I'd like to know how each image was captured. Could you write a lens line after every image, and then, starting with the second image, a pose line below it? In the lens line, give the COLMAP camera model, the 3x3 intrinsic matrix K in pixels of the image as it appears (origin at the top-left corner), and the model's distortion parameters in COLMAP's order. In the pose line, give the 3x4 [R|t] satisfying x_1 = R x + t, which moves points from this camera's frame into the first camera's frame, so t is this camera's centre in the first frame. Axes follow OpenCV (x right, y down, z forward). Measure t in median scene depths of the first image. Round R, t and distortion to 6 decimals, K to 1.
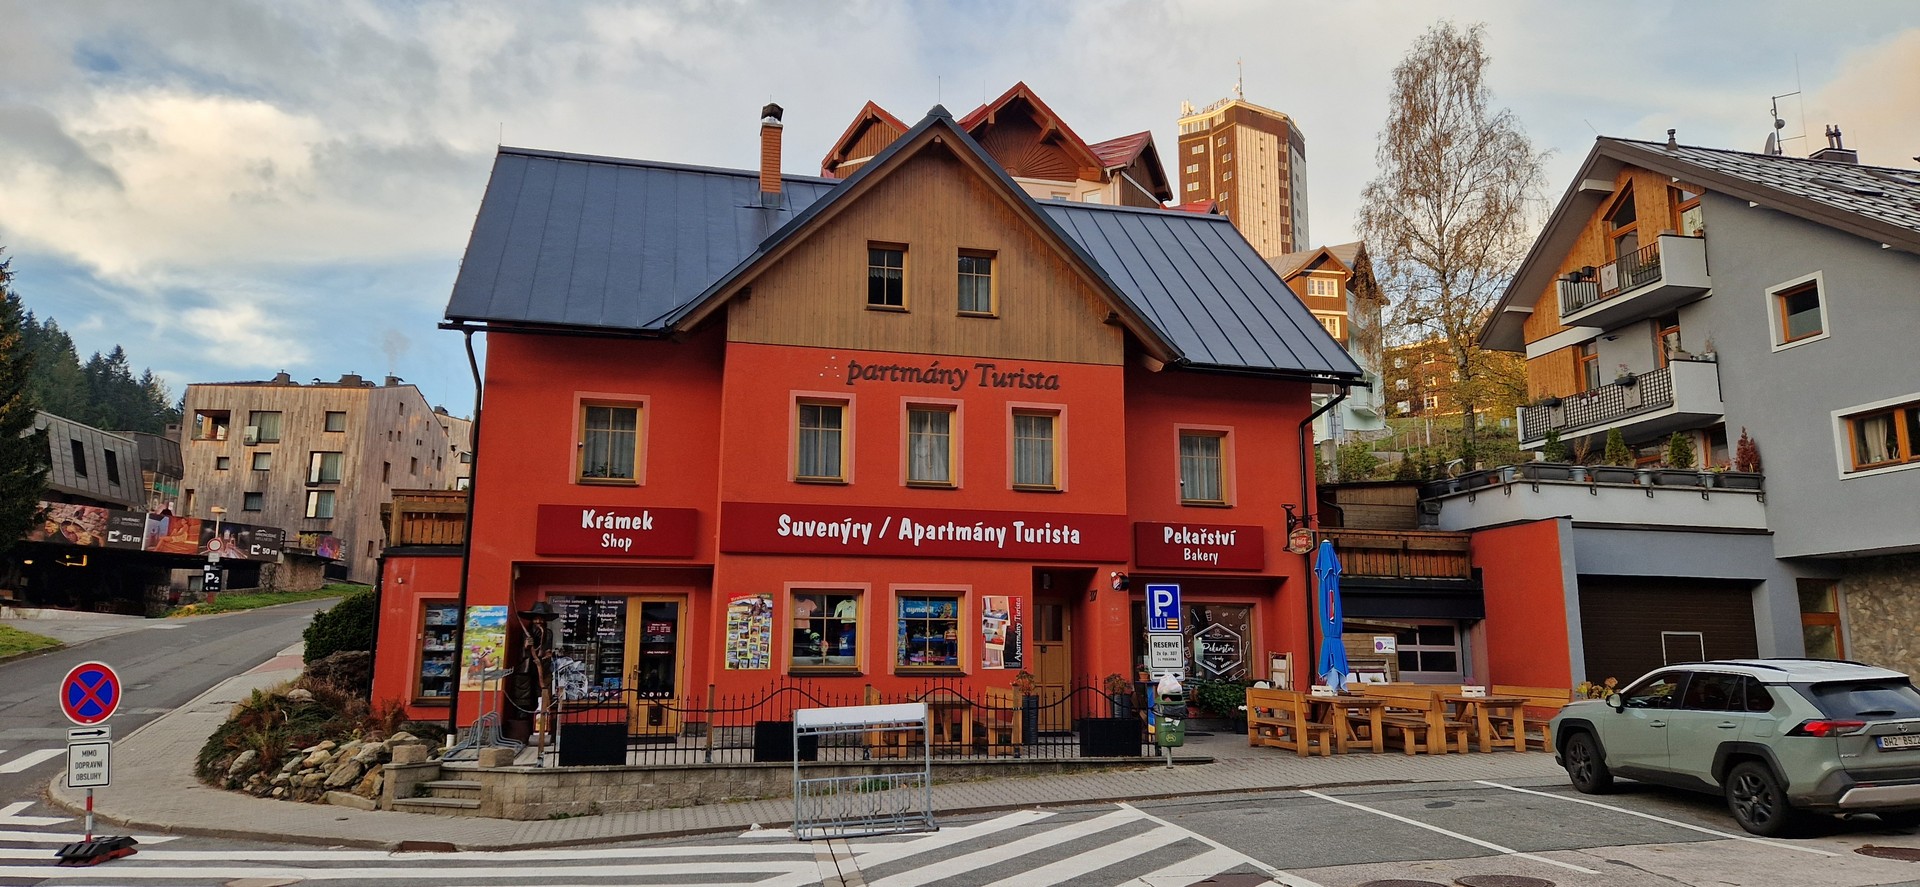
lens RADIAL K [[1278.2, 0, 963.7], [0, 1278.2, 428.2], [0, 0, 1]] dist [0.087531, -0.084272]
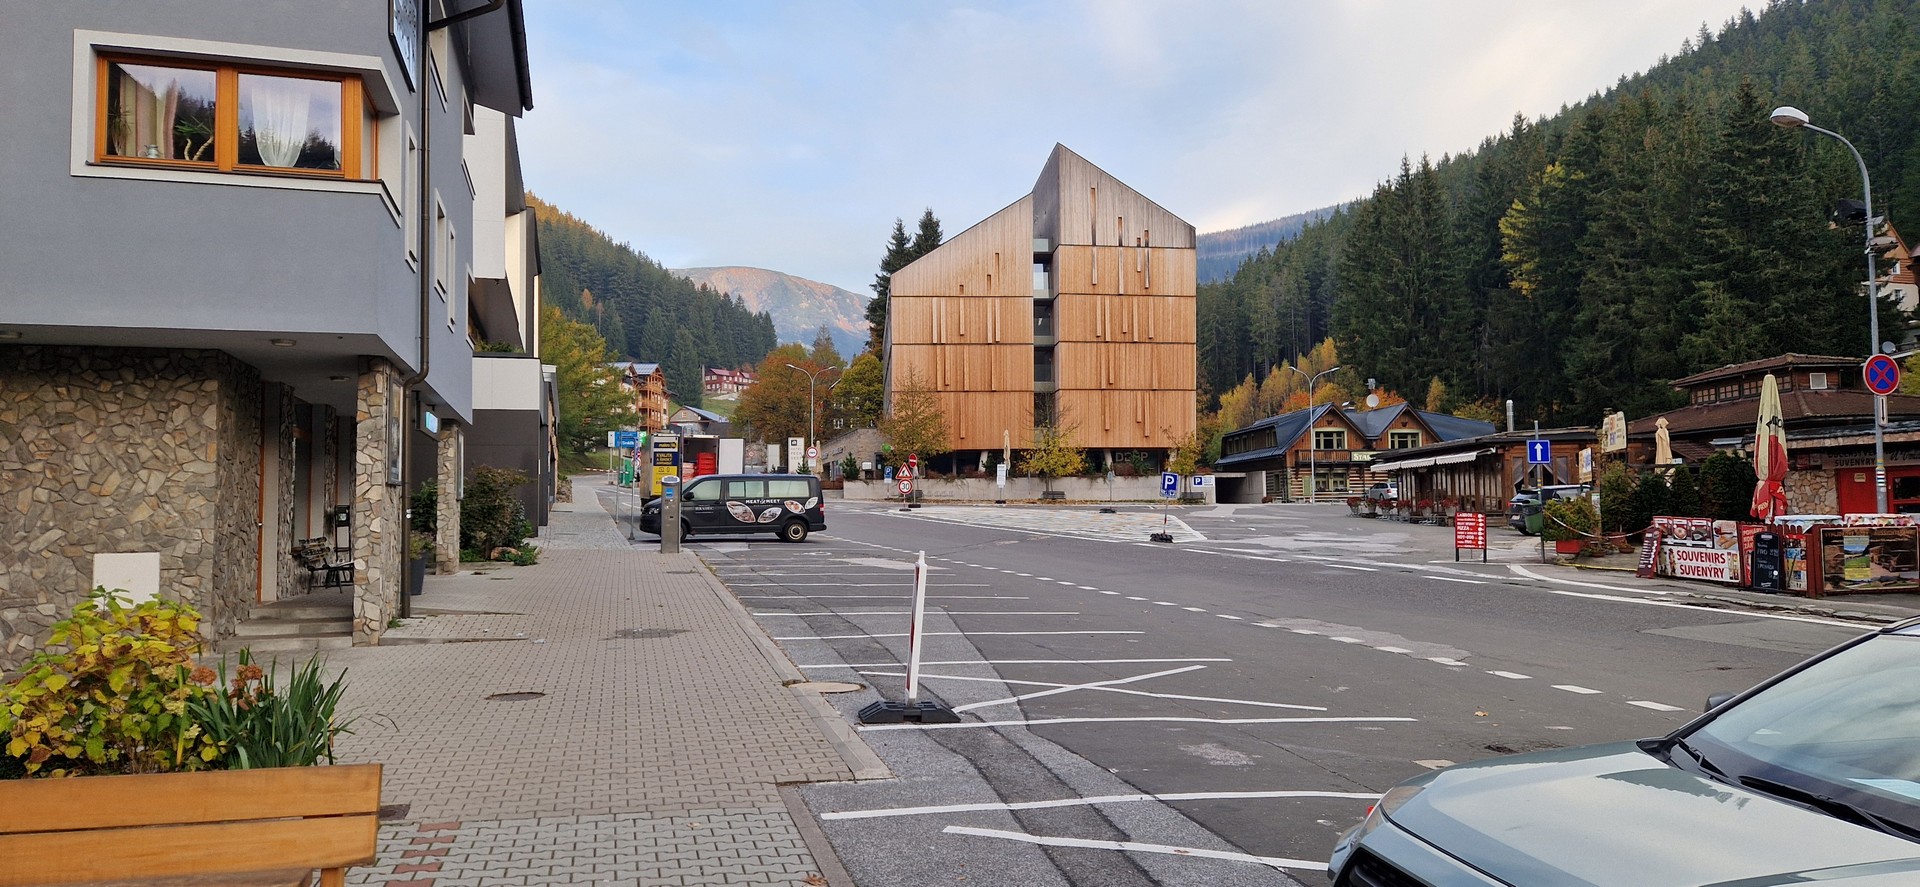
lens RADIAL K [[1278.2, 0, 963.7], [0, 1278.2, 428.2], [0, 0, 1]] dist [0.087531, -0.084272]
pose [[-0.064444, 0.070341, 0.995439, 0.180989], [-0.172094, 0.981784, -0.080517, 0.108456], [-0.982970, -0.176498, -0.051165, 0.670216]]
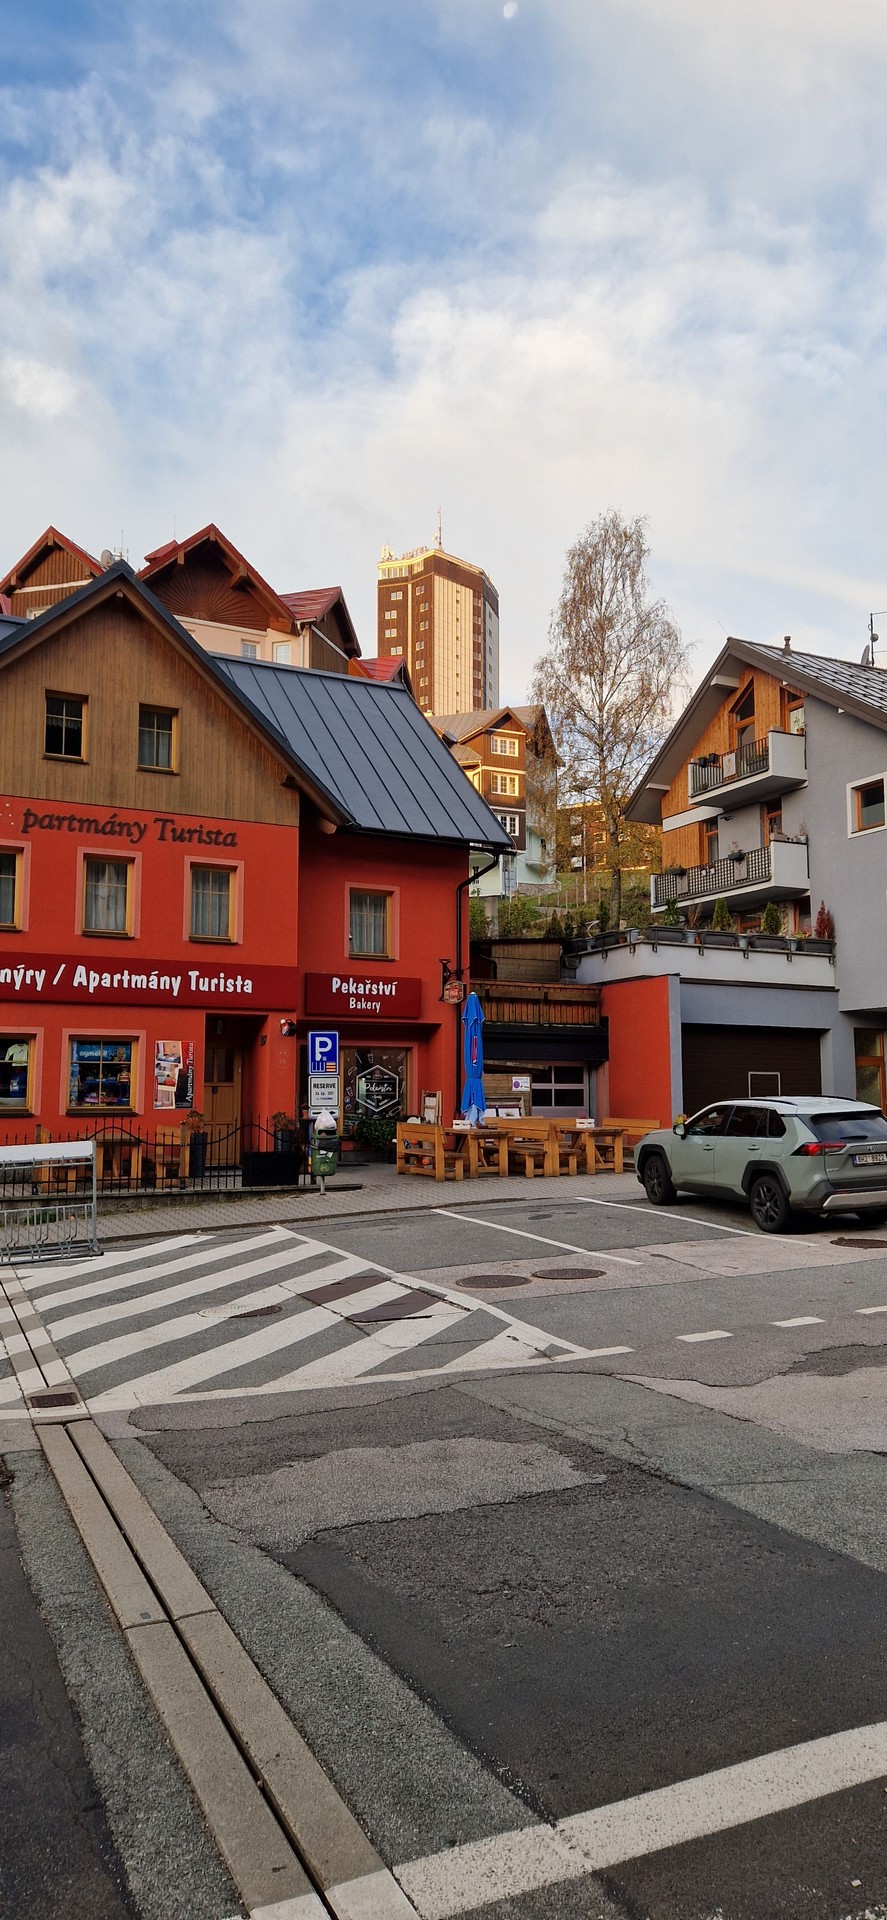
lens RADIAL K [[1276.8, 0, 462.7], [0, 1276.8, 962.3], [0, 0, 1]] dist [0.092177, -0.078590]
pose [[0.971411, 0.022860, 0.236302, 0.006734], [-0.040145, 0.996836, 0.068596, -0.012379], [-0.233986, -0.076121, 0.969255, -0.061667]]
